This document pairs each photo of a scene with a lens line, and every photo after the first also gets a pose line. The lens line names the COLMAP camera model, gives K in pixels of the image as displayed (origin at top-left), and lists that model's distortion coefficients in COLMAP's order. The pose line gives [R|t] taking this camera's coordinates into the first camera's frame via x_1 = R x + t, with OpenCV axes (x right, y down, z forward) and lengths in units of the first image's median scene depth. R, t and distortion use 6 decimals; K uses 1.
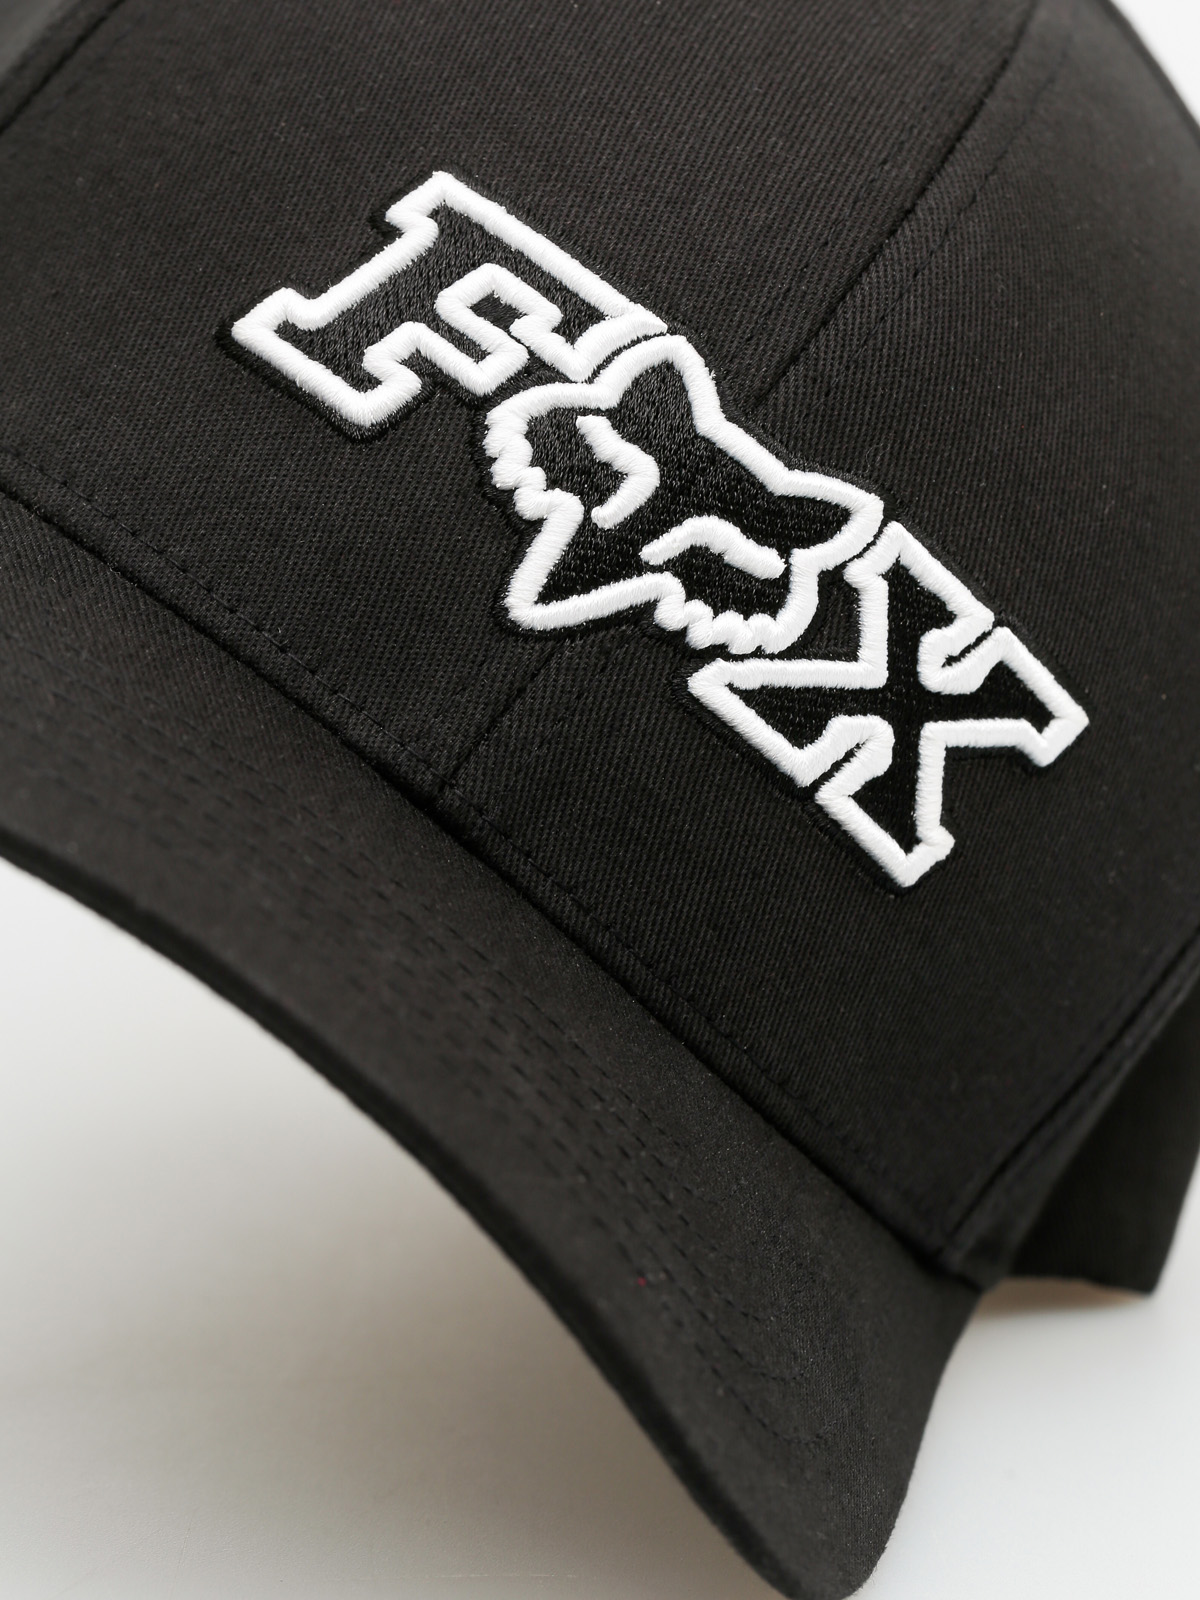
lens RADIAL K [[4516.4, 0, 600.0], [0, 4516.4, 800.0], [0, 0, 1]] dist [-0.102679, -0.327927]
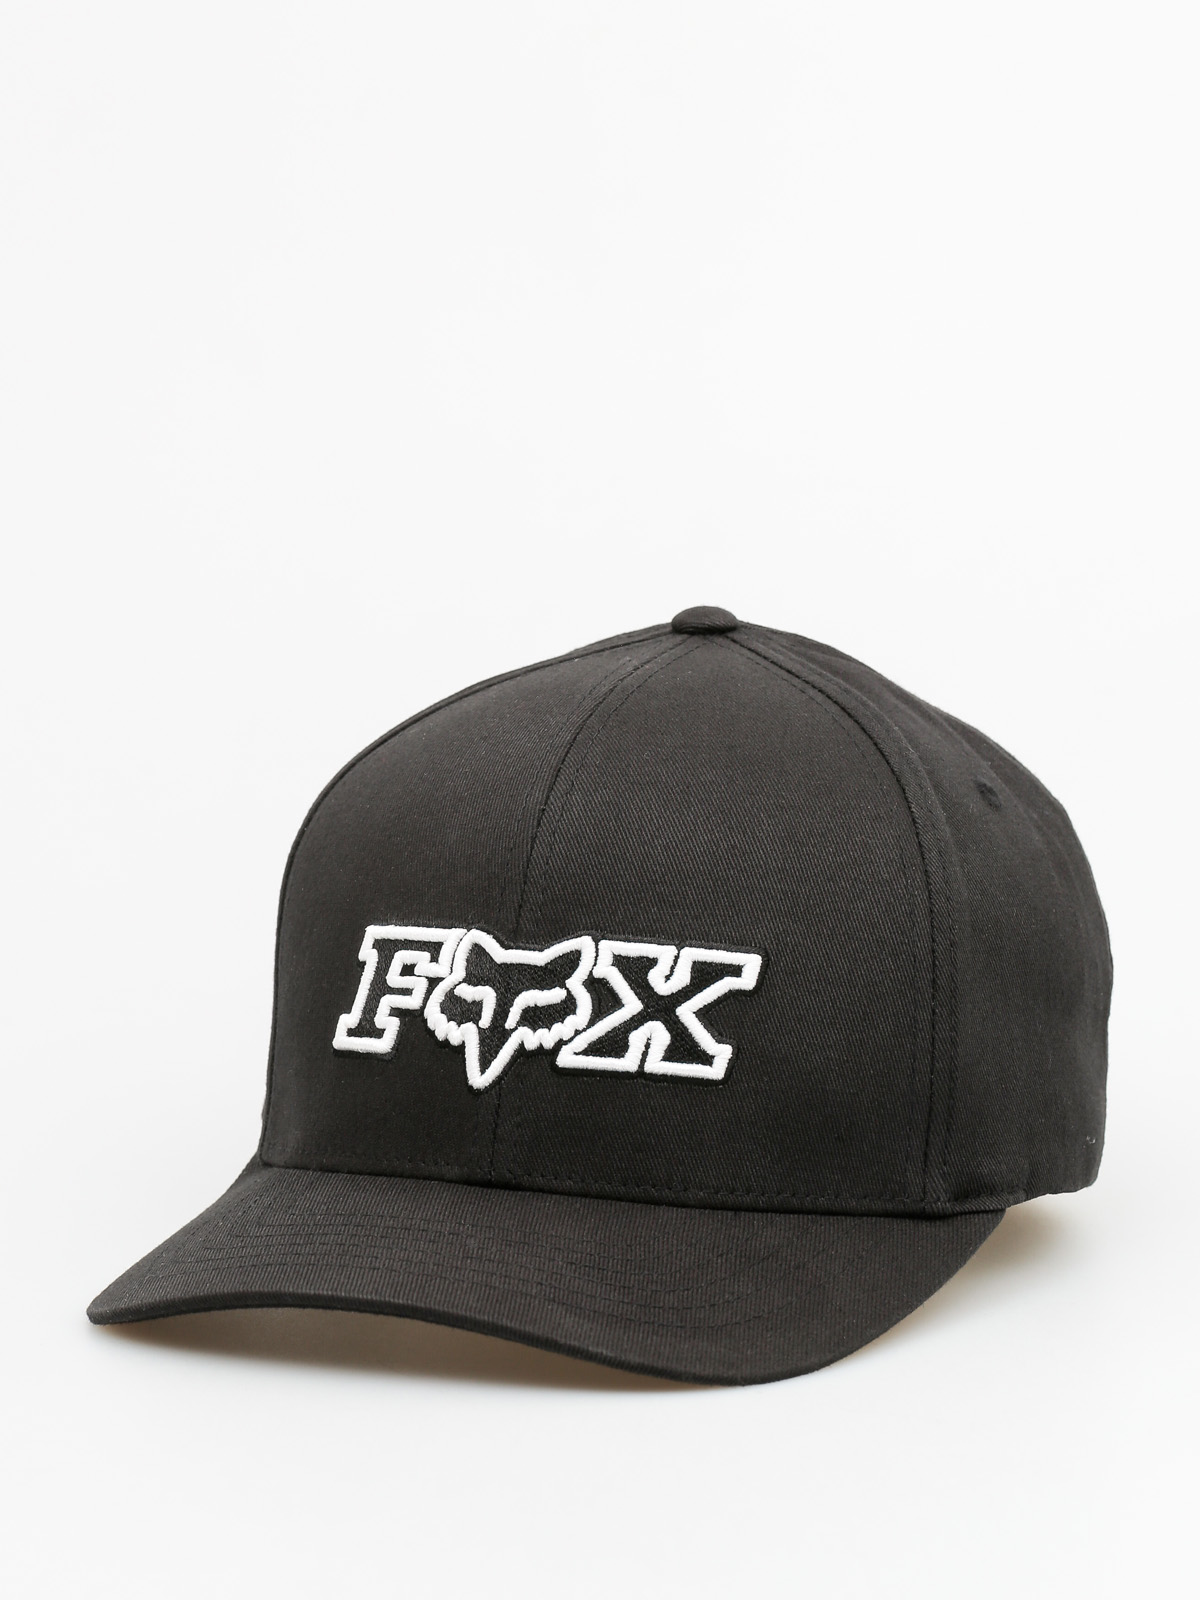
lens RADIAL K [[4516.4, 0, 600.0], [0, 4516.4, 800.0], [0, 0, 1]] dist [-0.102679, -0.327927]
pose [[0.745258, -0.595025, -0.300891, 0.728723], [0.542206, 0.803455, -0.245910, 0.396710], [0.388075, 0.020122, 0.921408, -0.913316]]
